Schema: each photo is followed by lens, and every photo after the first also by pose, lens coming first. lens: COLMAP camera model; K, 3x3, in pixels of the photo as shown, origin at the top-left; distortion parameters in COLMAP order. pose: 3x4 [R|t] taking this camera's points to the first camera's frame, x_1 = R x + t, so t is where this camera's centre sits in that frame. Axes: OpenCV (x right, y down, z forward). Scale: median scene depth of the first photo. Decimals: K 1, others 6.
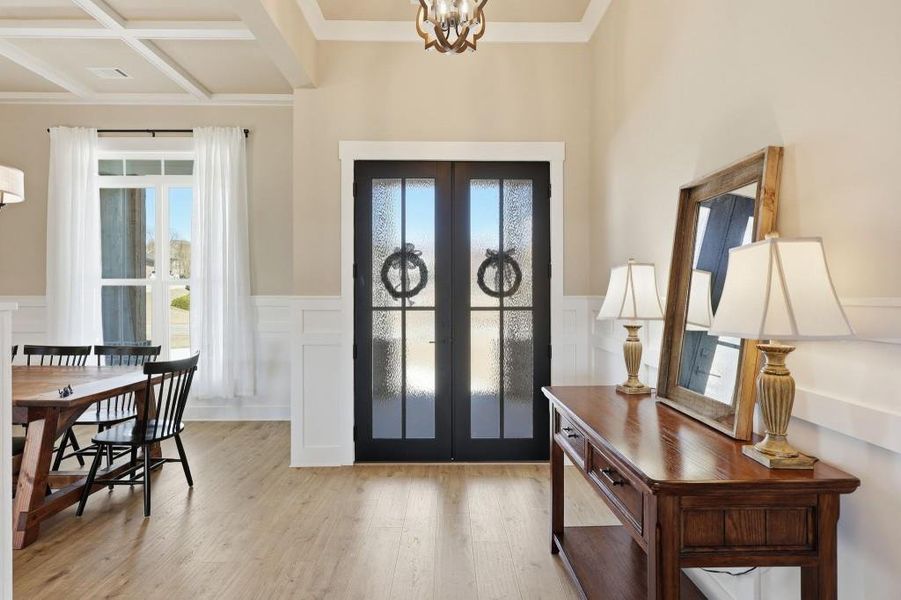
lens RADIAL K [[437.0, 0, 449.4], [0, 437.0, 293.0], [0, 0, 1]] dist [0.001782, 0.000276]
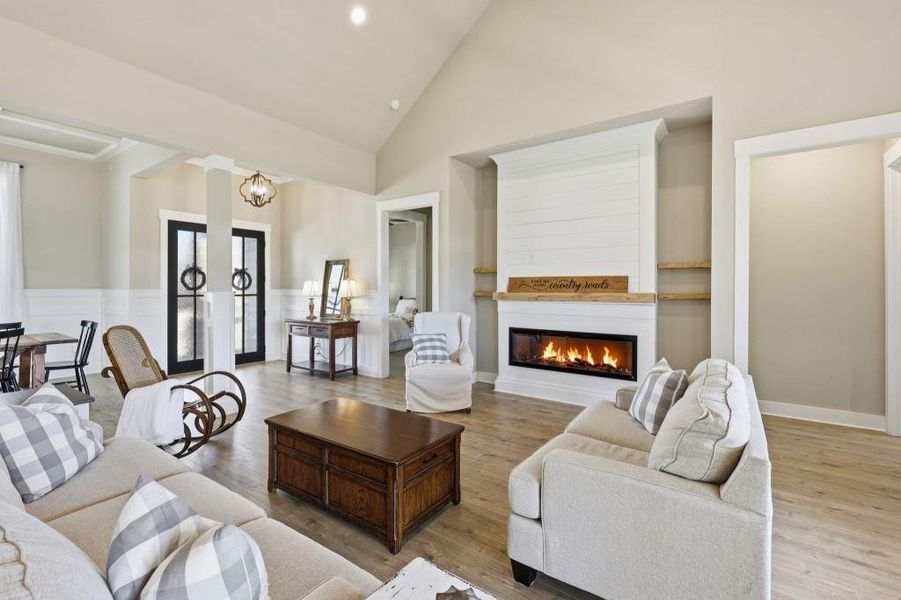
lens RADIAL K [[391.8, 0, 453.5], [0, 391.8, 289.7], [0, 0, 1]] dist [0.000176, -0.000152]
pose [[0.585854, -0.000790, 0.810417, -0.878271], [-0.006792, 0.999960, 0.005884, -0.010301], [-0.810388, -0.008951, 0.585825, -1.048412]]
